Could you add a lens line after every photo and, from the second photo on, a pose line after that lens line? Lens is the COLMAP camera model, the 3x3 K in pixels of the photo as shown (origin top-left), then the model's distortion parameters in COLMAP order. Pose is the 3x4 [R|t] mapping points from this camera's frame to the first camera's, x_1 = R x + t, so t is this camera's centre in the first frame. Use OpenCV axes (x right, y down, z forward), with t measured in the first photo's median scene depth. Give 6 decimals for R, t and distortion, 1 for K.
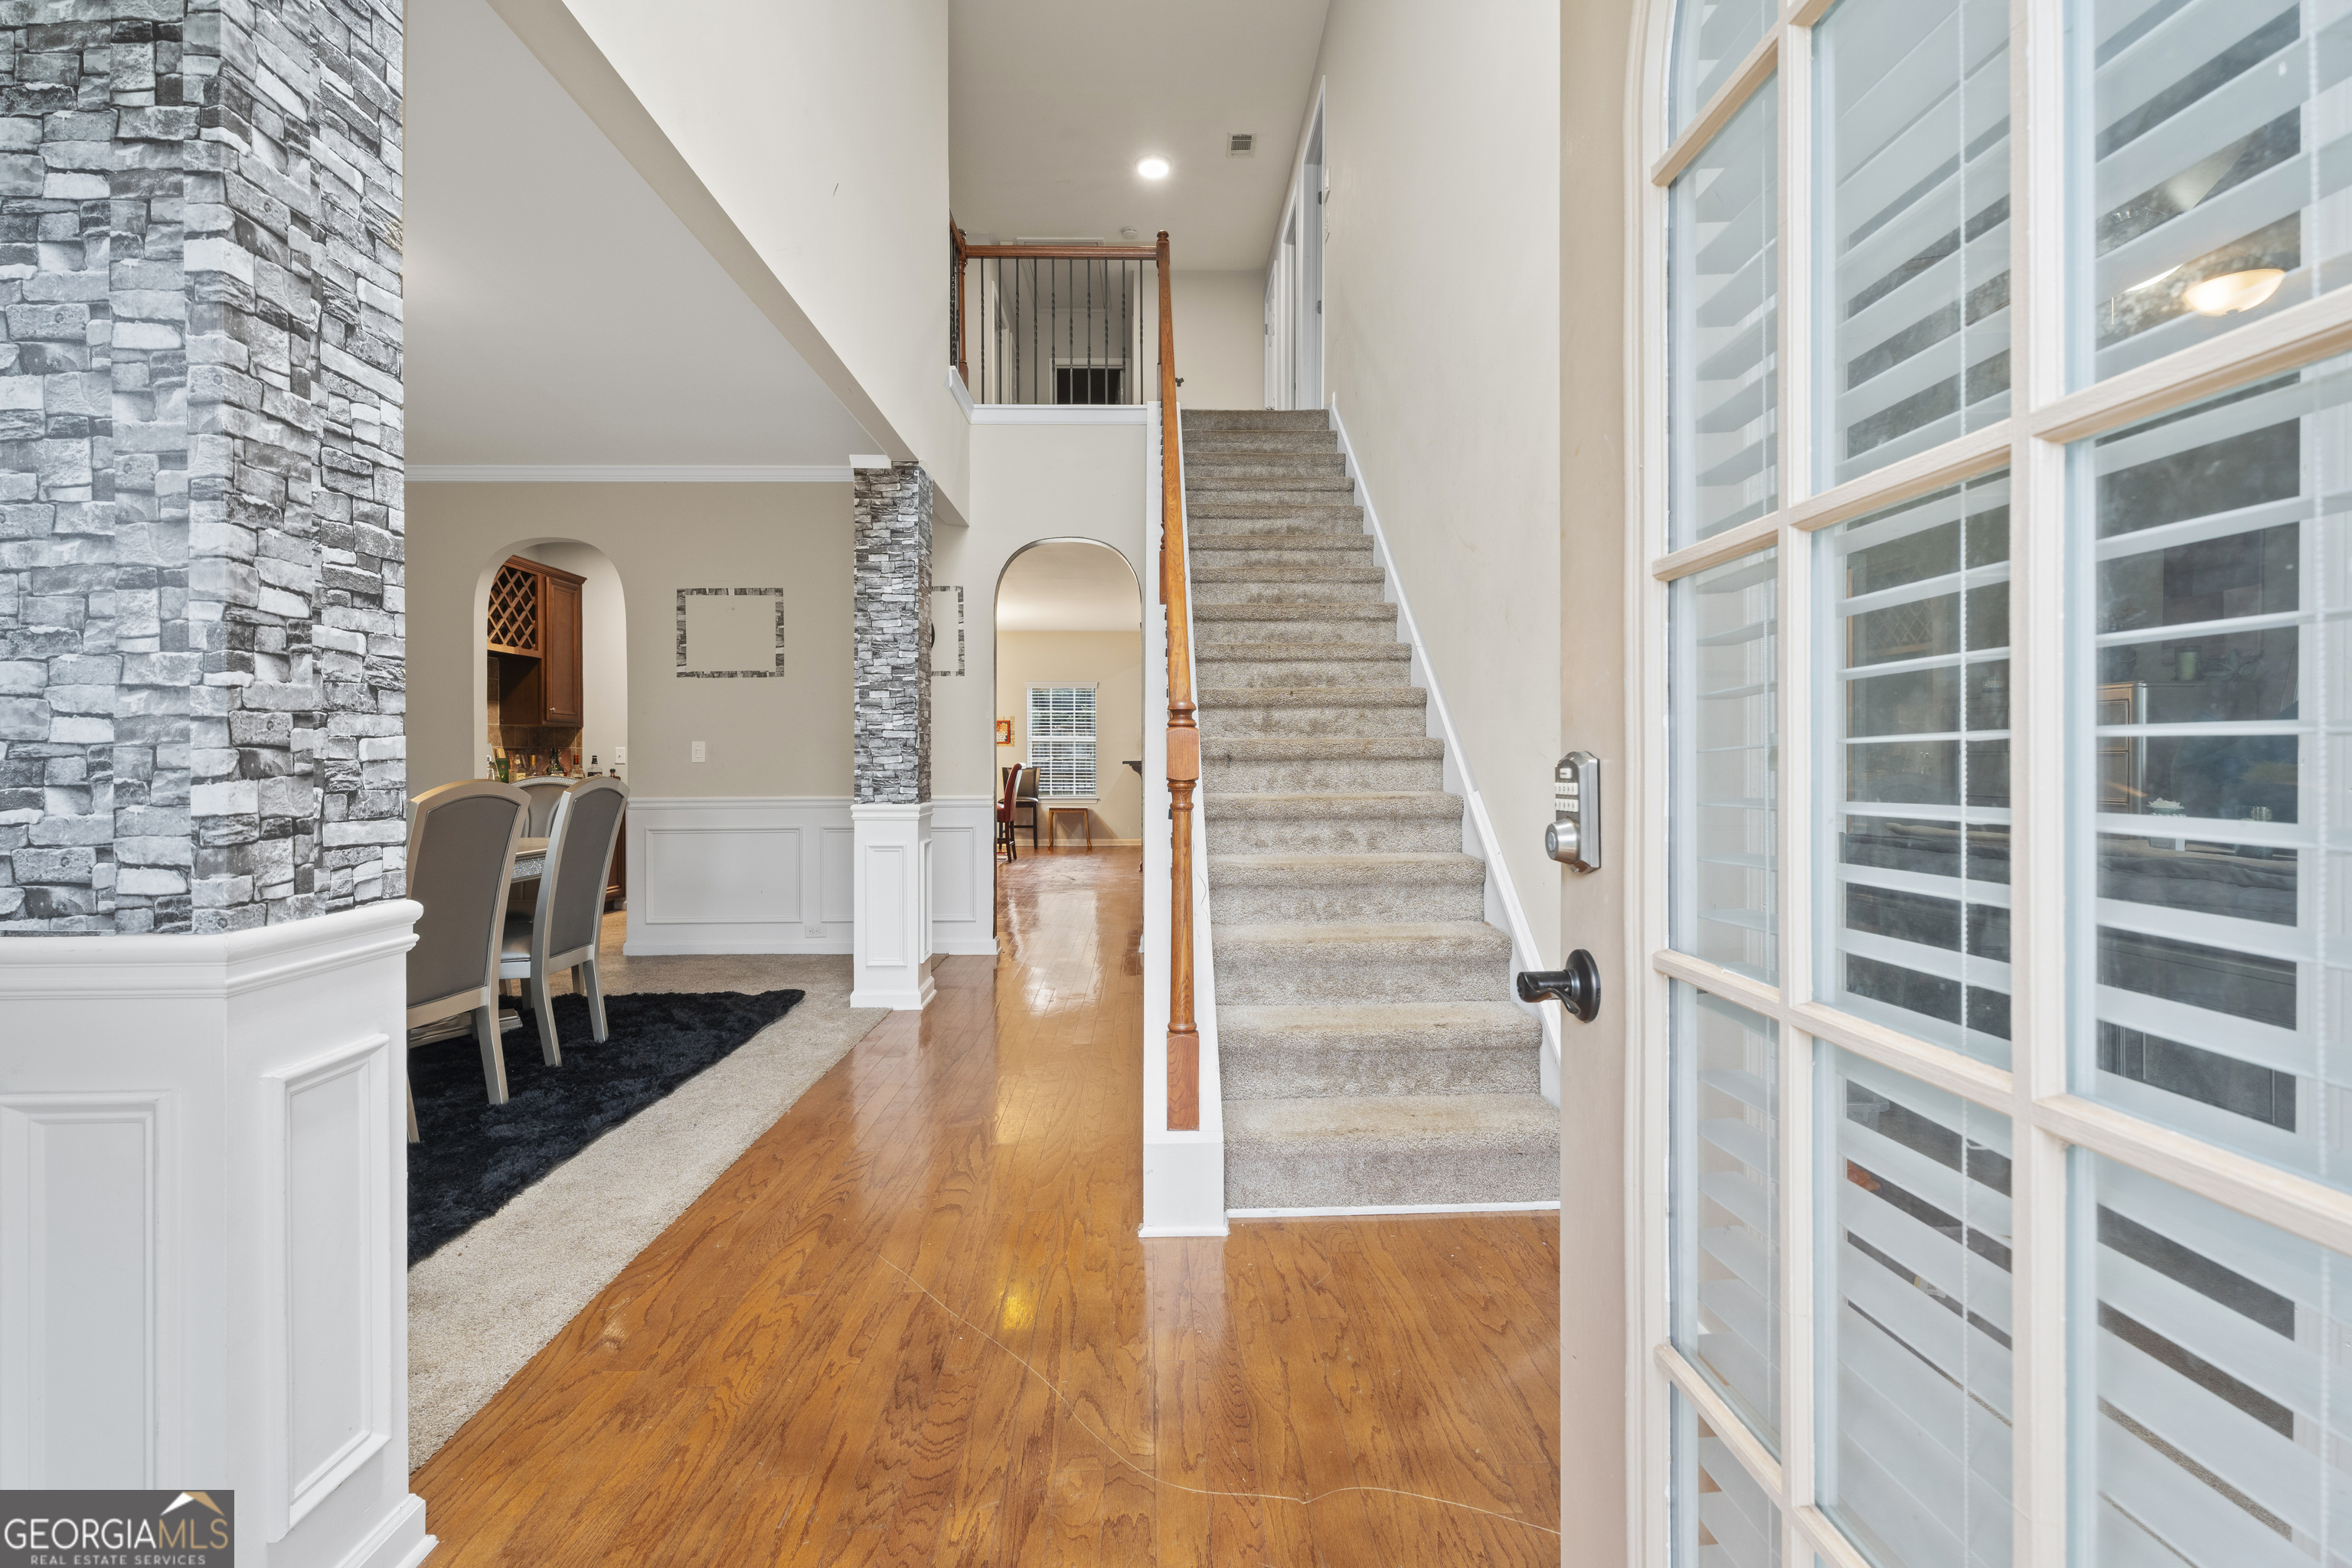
lens RADIAL K [[1038.0, 0, 1187.5], [0, 1038.0, 772.7], [0, 0, 1]] dist [0.001729, -0.000087]
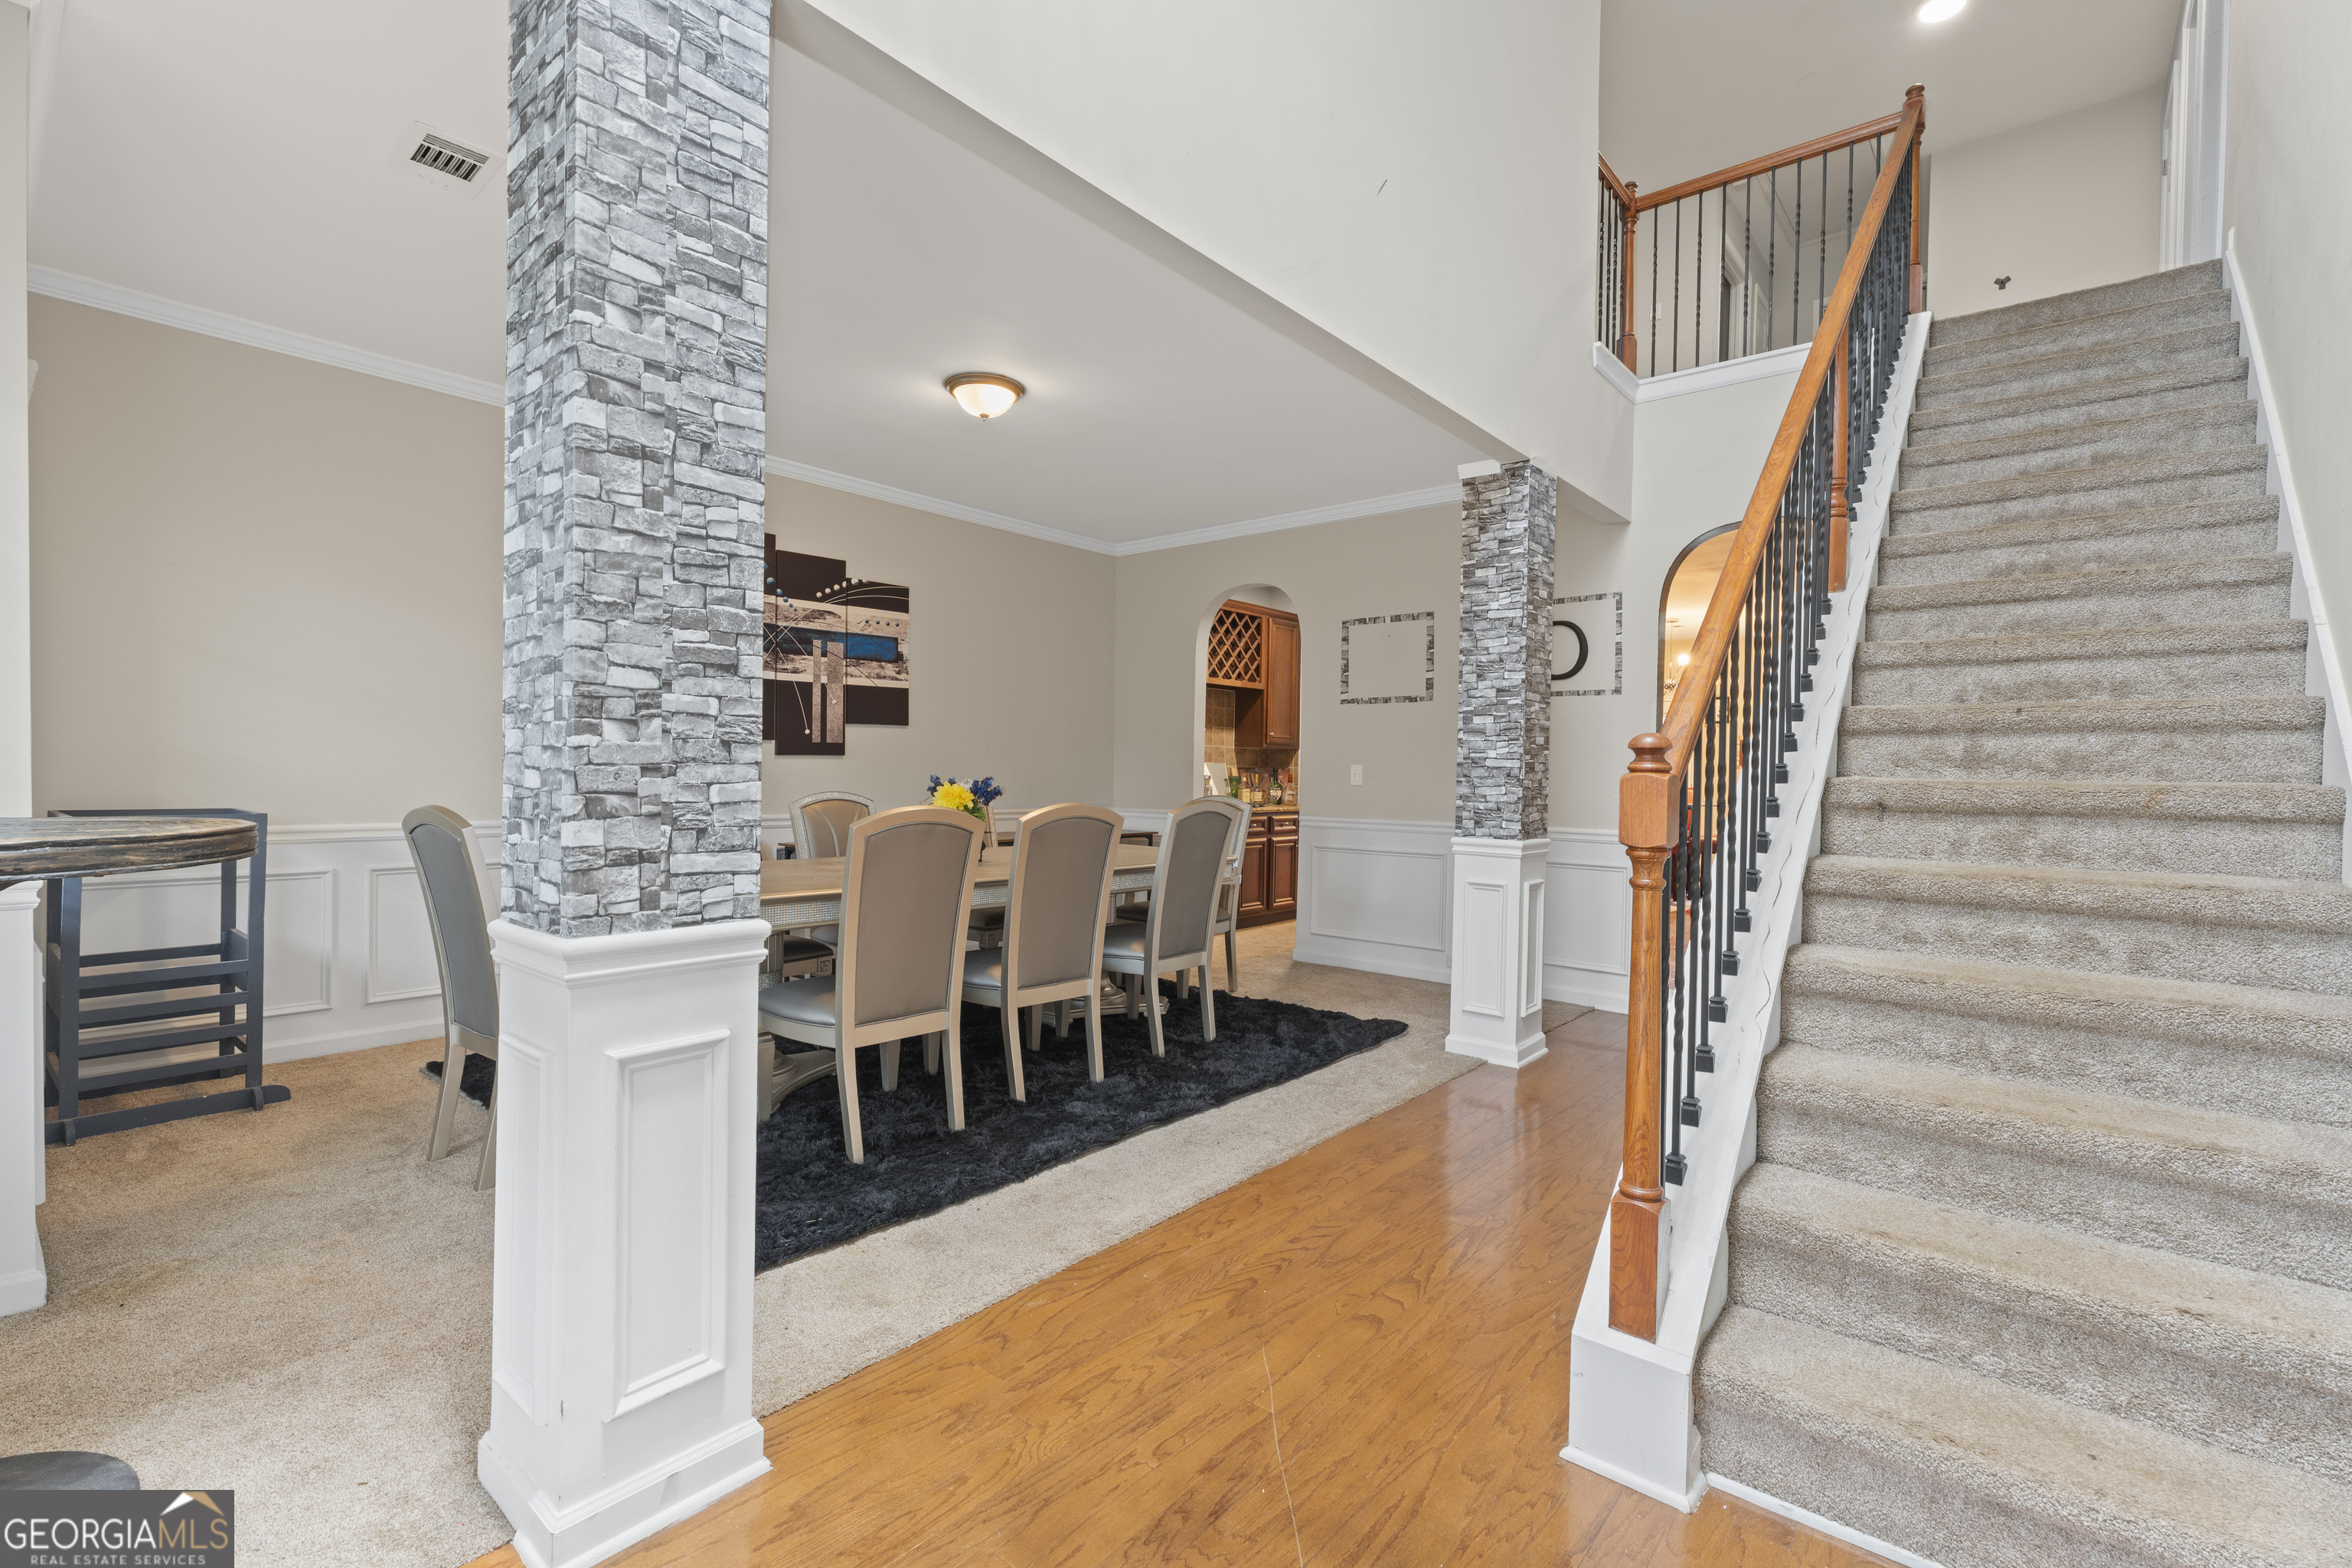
lens RADIAL K [[1038.0, 0, 1174.8], [0, 1038.0, 789.5], [0, 0, 1]] dist [0.001729, -0.000087]
pose [[0.747274, 0.028690, -0.663896, 0.197619], [-0.028633, 0.999530, 0.010966, -0.027099], [0.663899, 0.010815, 0.747744, 0.220104]]
